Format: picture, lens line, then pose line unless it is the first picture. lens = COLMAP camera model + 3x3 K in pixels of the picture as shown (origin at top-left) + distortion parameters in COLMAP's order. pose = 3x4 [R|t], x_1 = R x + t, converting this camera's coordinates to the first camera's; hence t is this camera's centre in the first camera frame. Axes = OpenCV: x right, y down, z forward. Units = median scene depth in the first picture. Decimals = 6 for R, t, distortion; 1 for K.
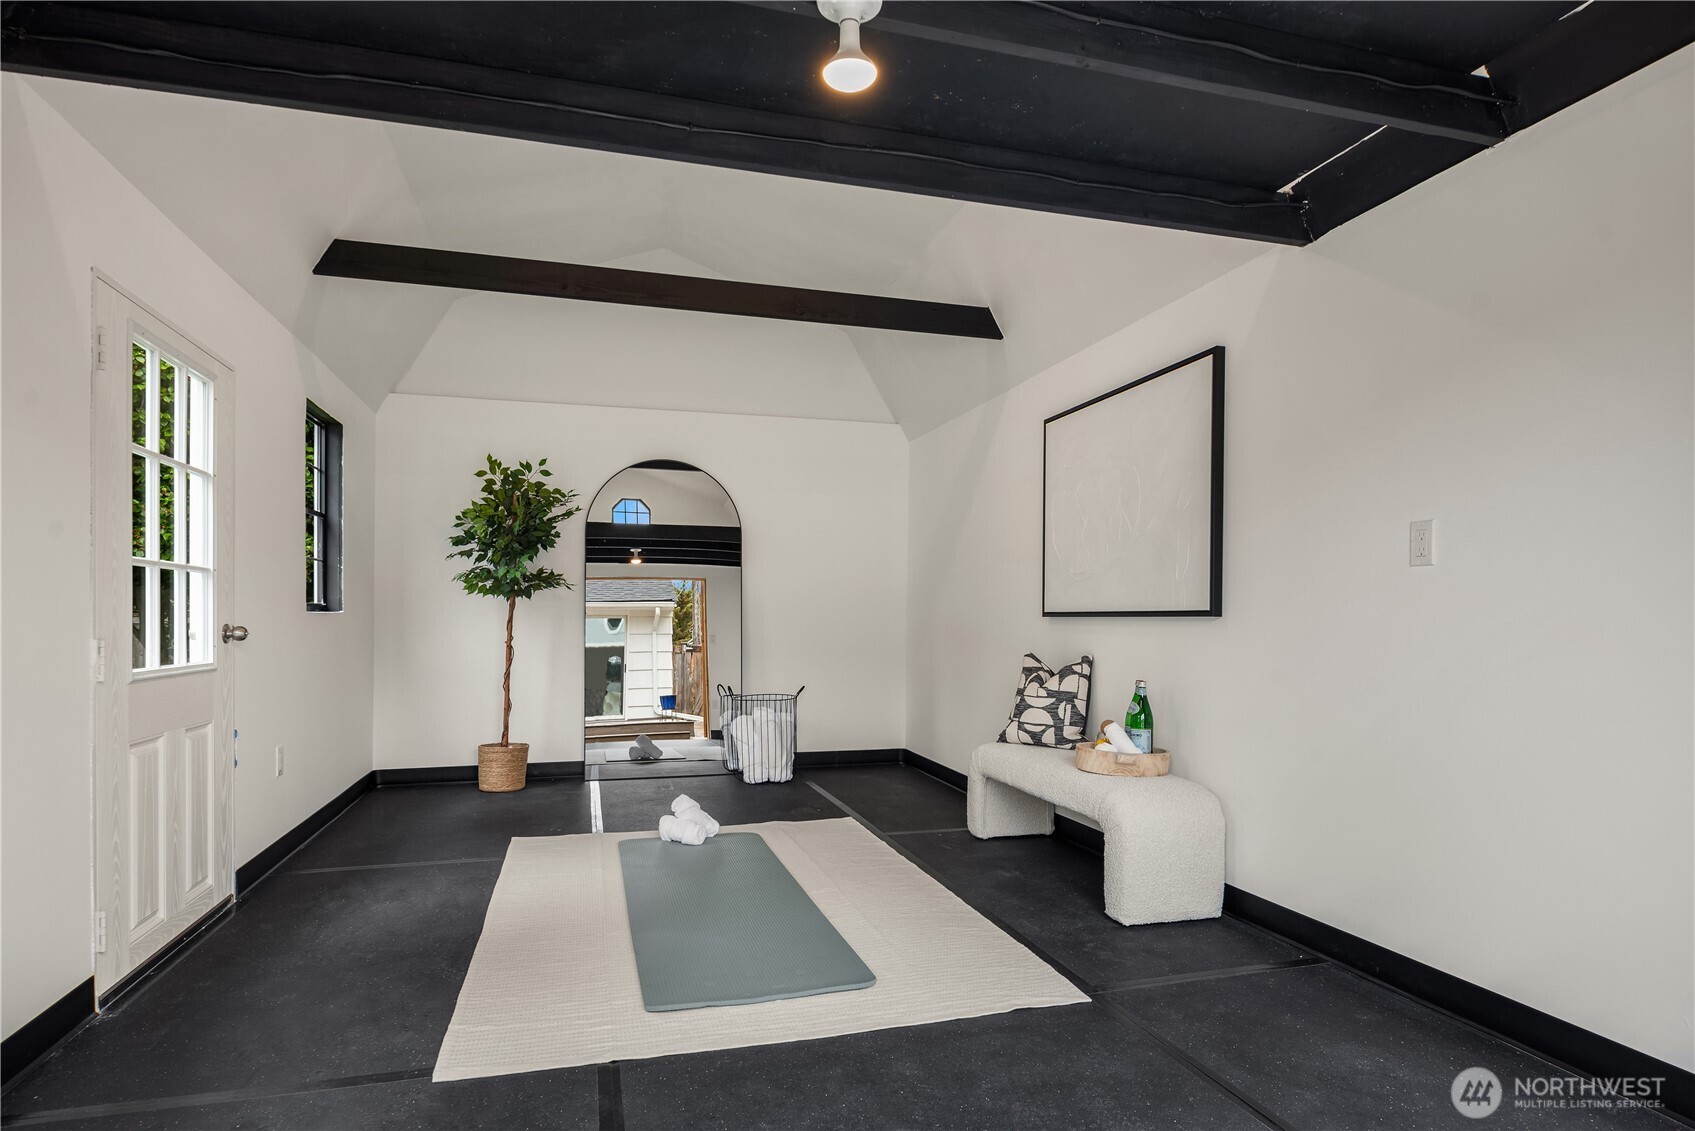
lens RADIAL K [[910.7, 0, 857.8], [0, 910.7, 620.7], [0, 0, 1]] dist [0.003637, -0.007125]
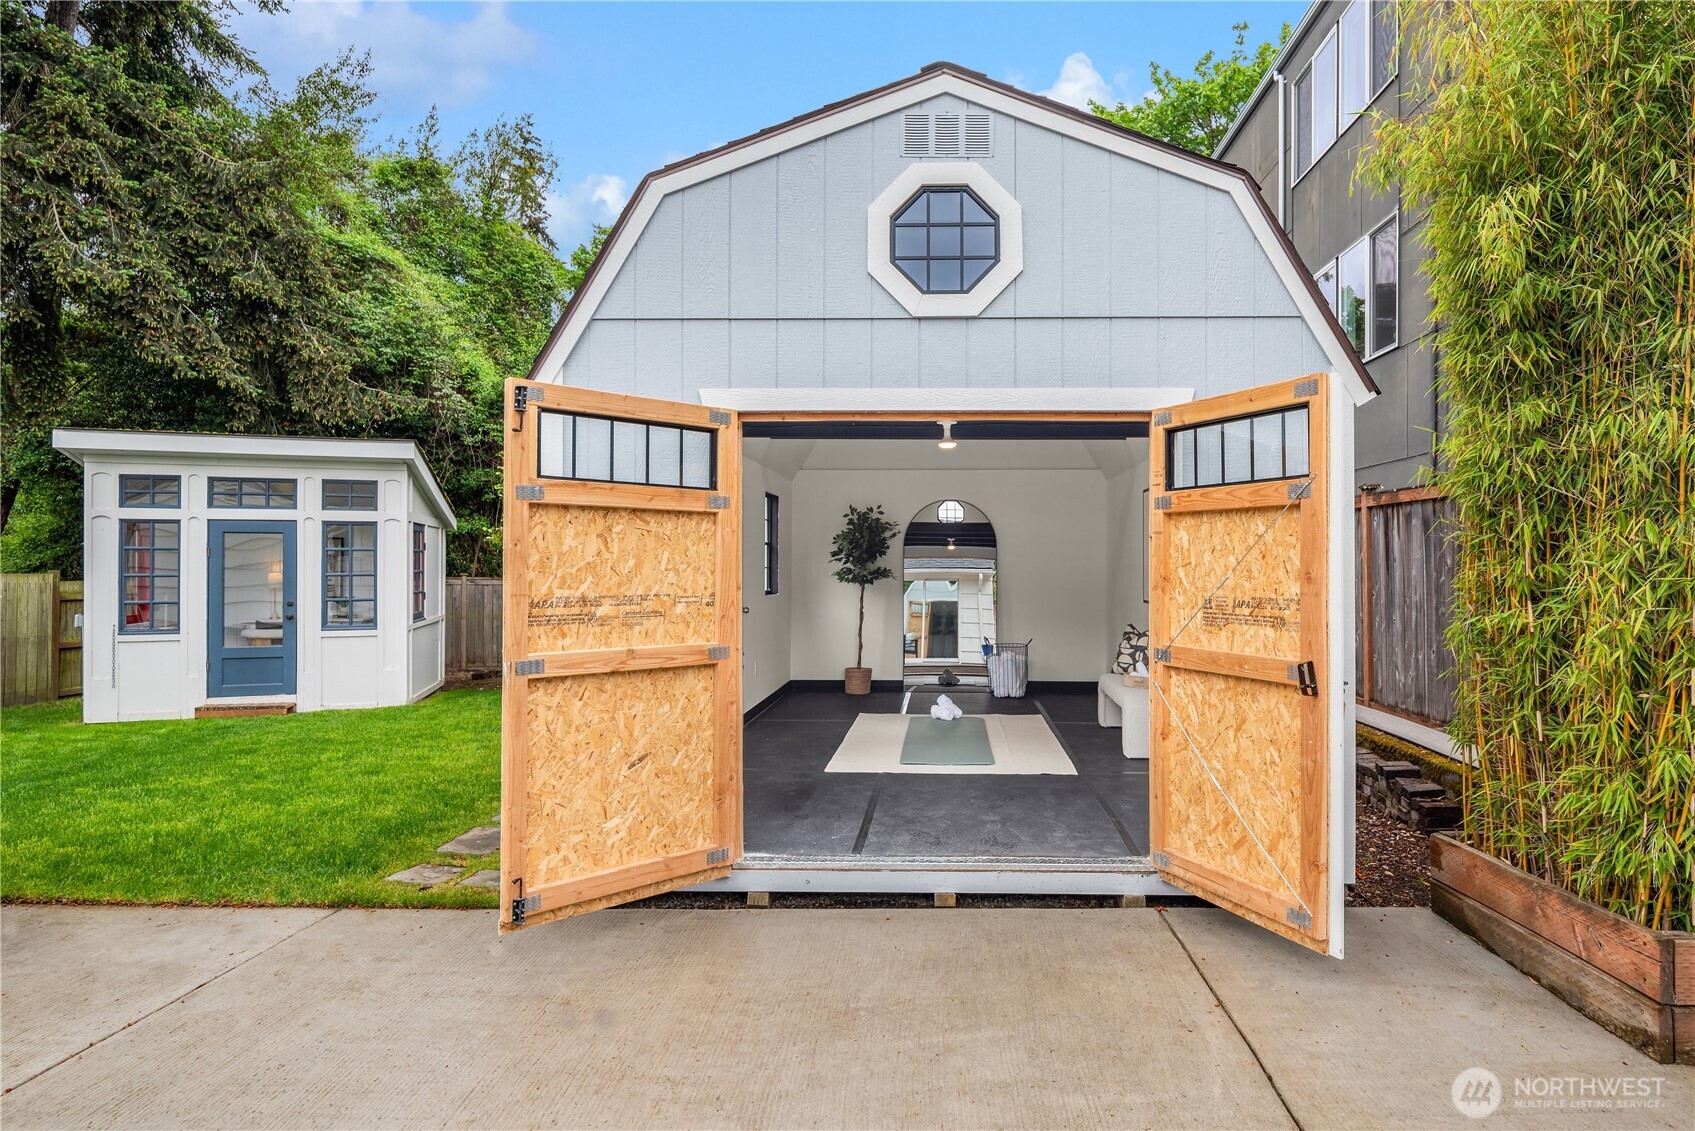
lens RADIAL K [[910.7, 0, 917.0], [0, 910.7, 571.1], [0, 0, 1]] dist [0.003637, -0.007125]
pose [[0.947999, -0.000412, -0.318273, 0.275064], [0.000613, 1.000000, 0.000533, -0.051999], [0.318273, -0.000700, 0.947999, -0.623281]]
